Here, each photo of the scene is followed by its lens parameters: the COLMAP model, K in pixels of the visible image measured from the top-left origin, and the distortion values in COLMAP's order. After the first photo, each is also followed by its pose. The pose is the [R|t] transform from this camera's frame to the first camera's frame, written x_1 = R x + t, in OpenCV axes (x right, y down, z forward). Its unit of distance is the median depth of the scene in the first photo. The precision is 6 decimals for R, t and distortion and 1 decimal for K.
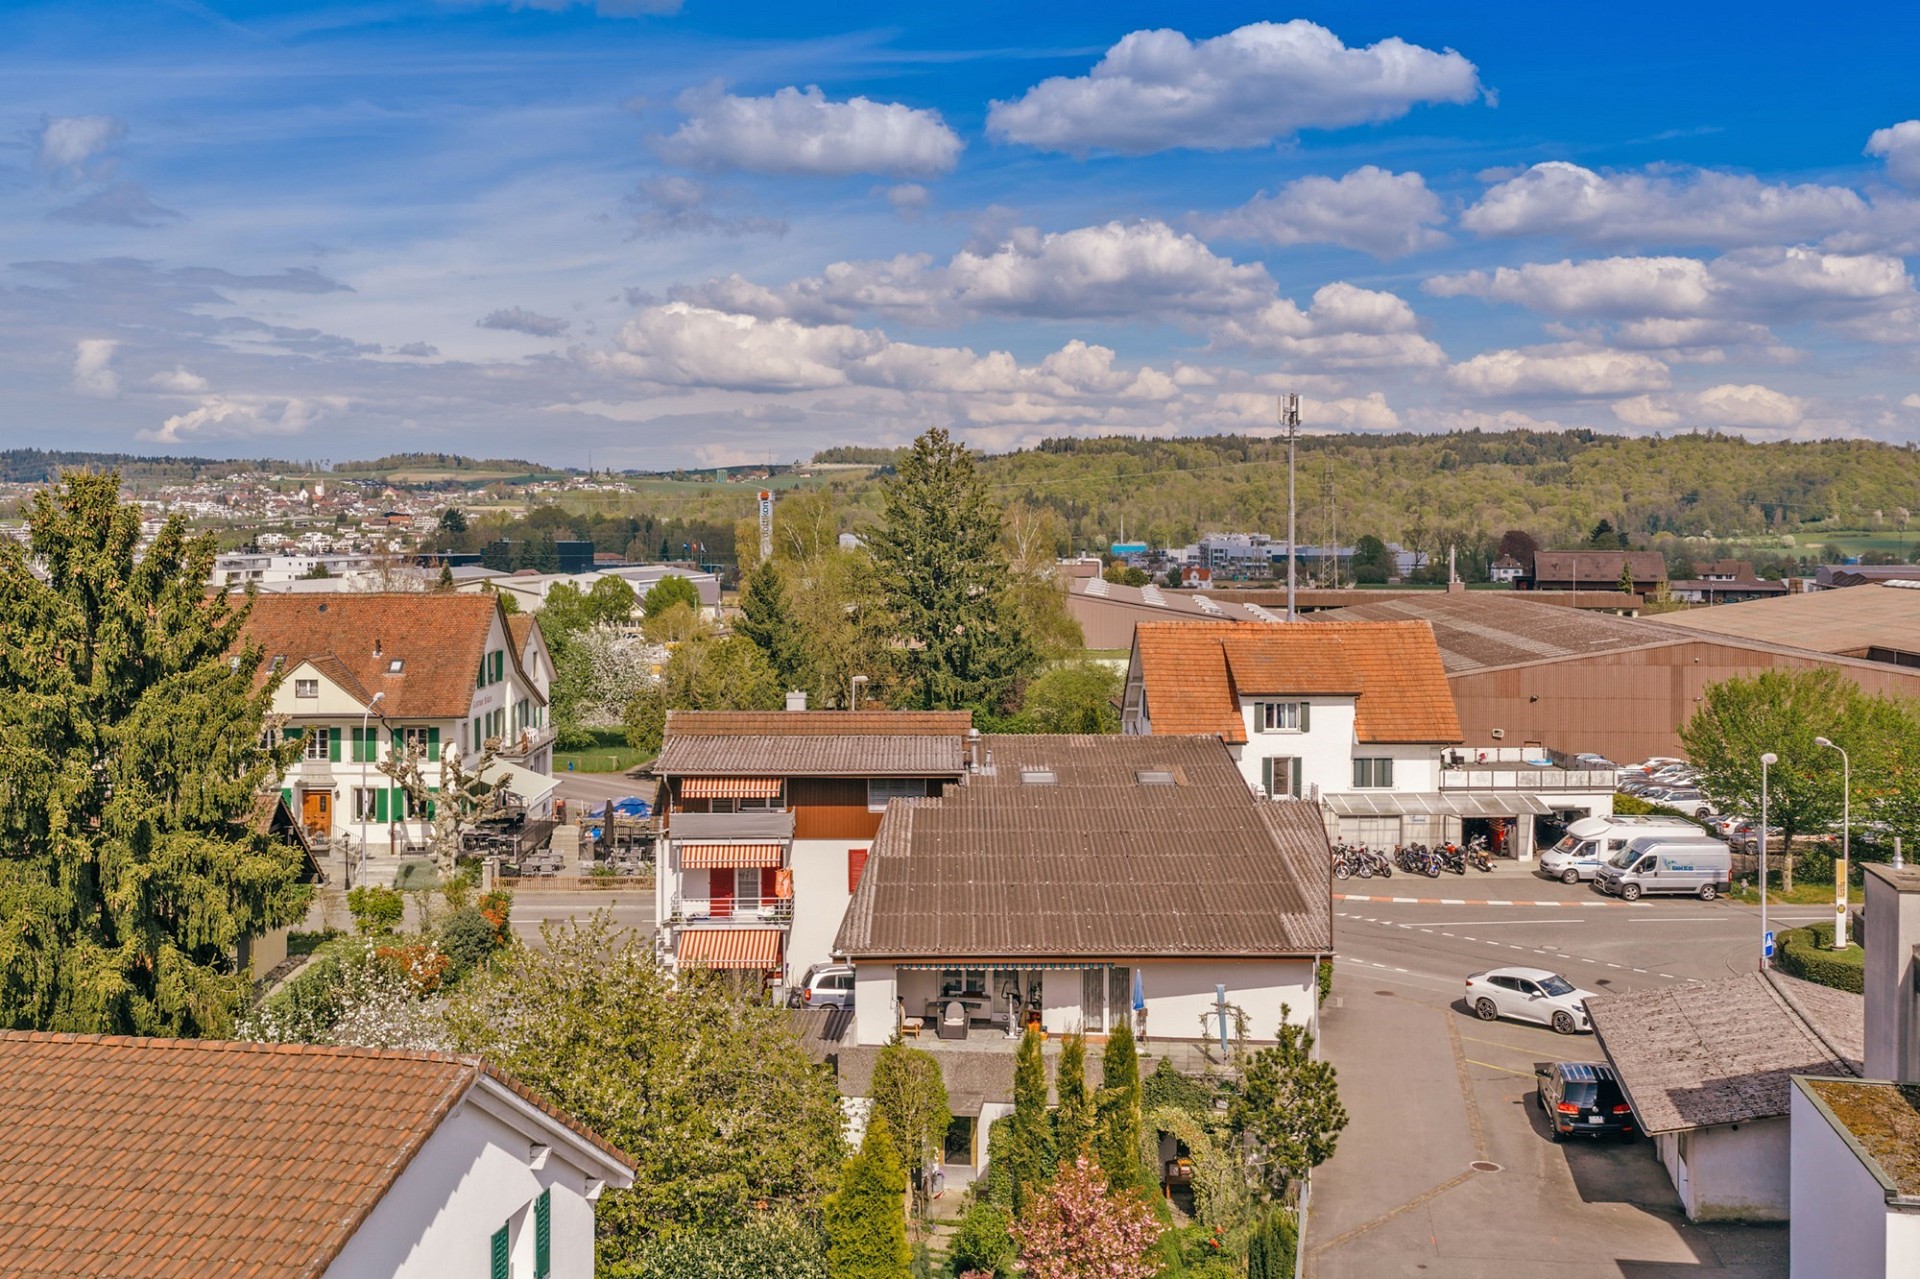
lens RADIAL K [[1895.3, 0, 882.2], [0, 1895.3, 534.2], [0, 0, 1]] dist [0.030576, 0.000000]
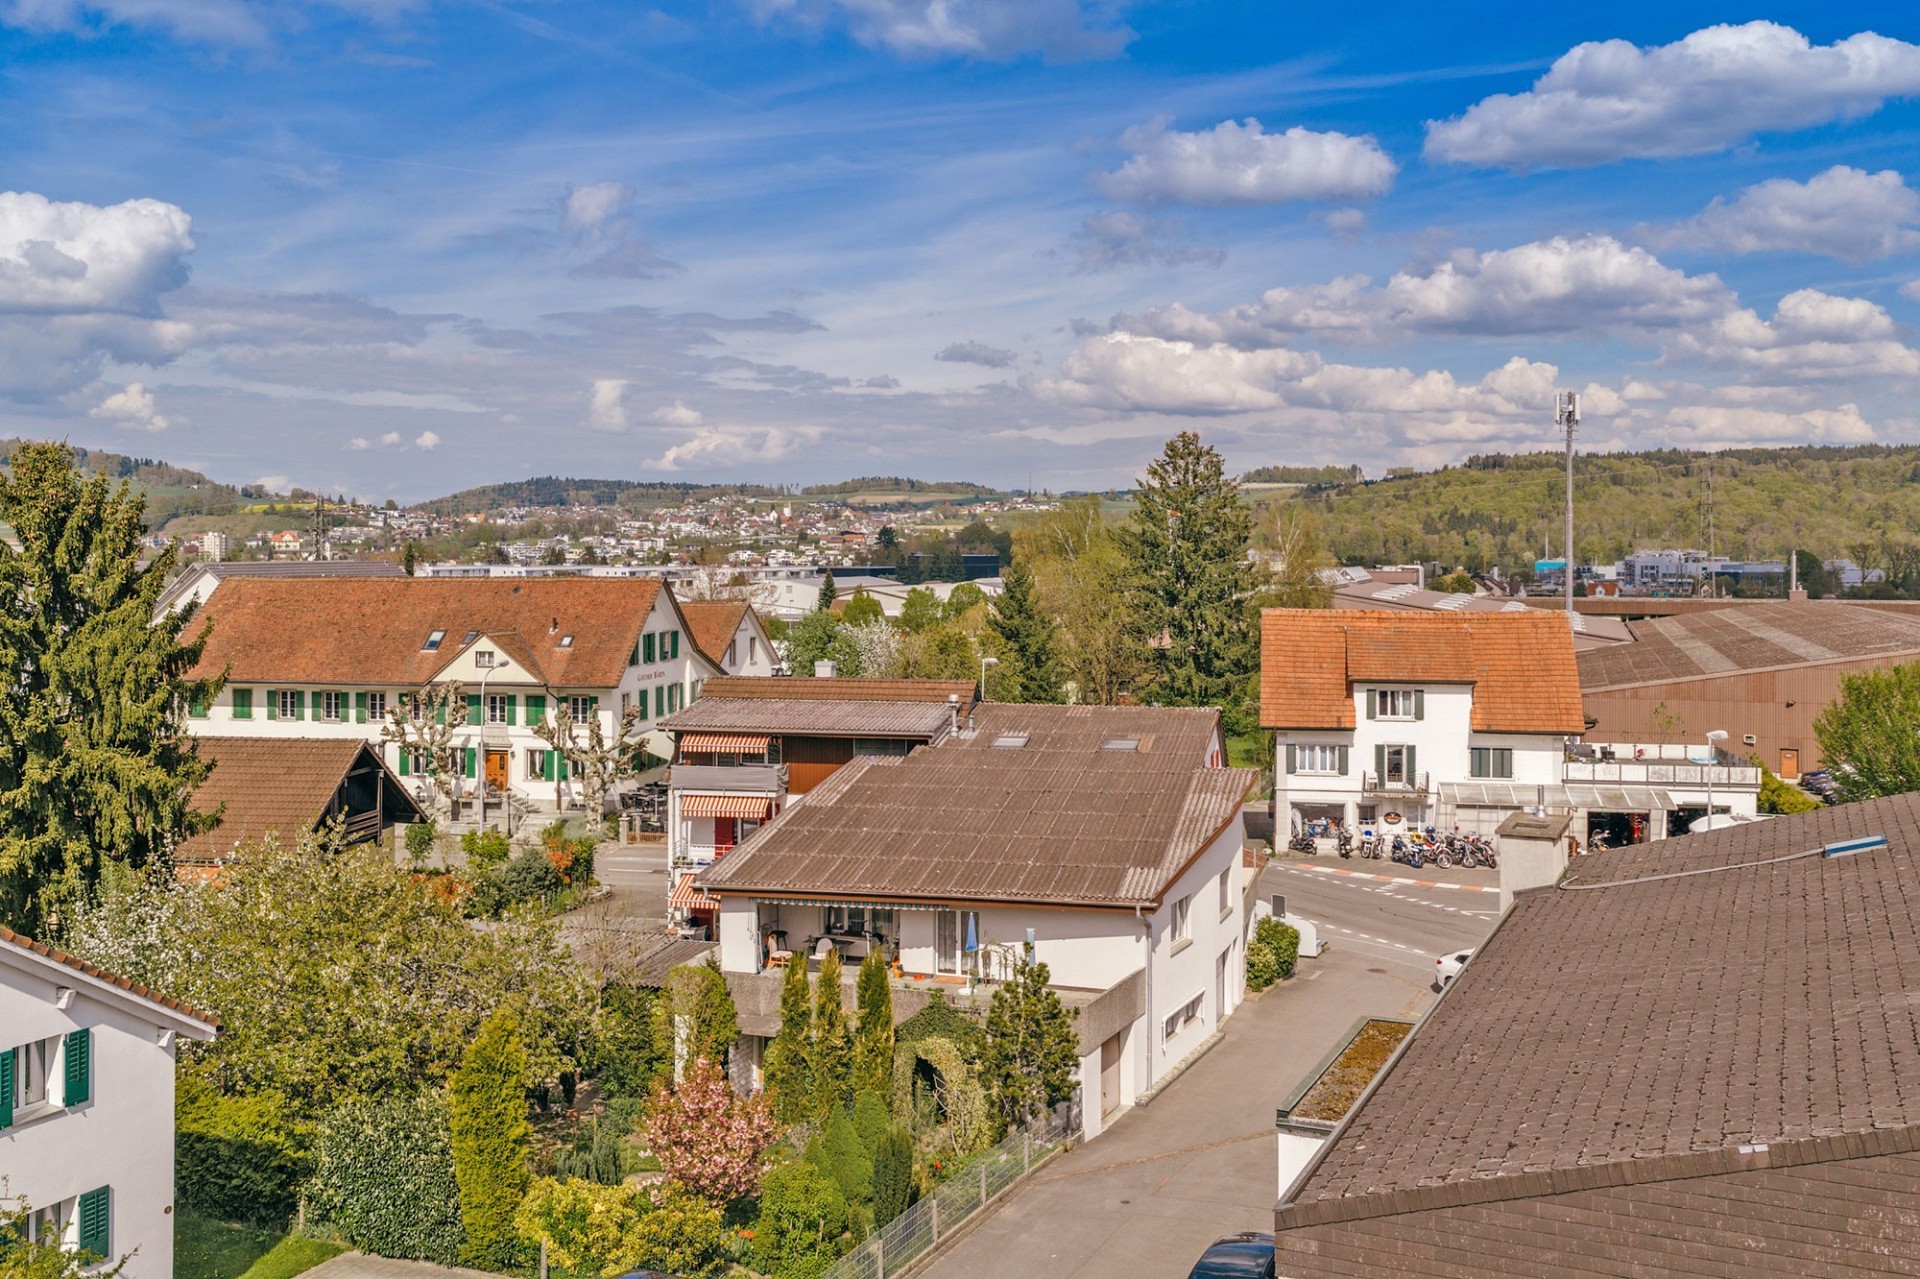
lens RADIAL K [[1806.7, 0, 884.1], [0, 1806.7, 526.7], [0, 0, 1]] dist [0.026914, 0.000000]
pose [[0.971644, -0.002314, -0.236437, 0.141078], [-0.001103, 0.999897, -0.014317, 0.013681], [0.236445, 0.014172, 0.971541, 0.008783]]
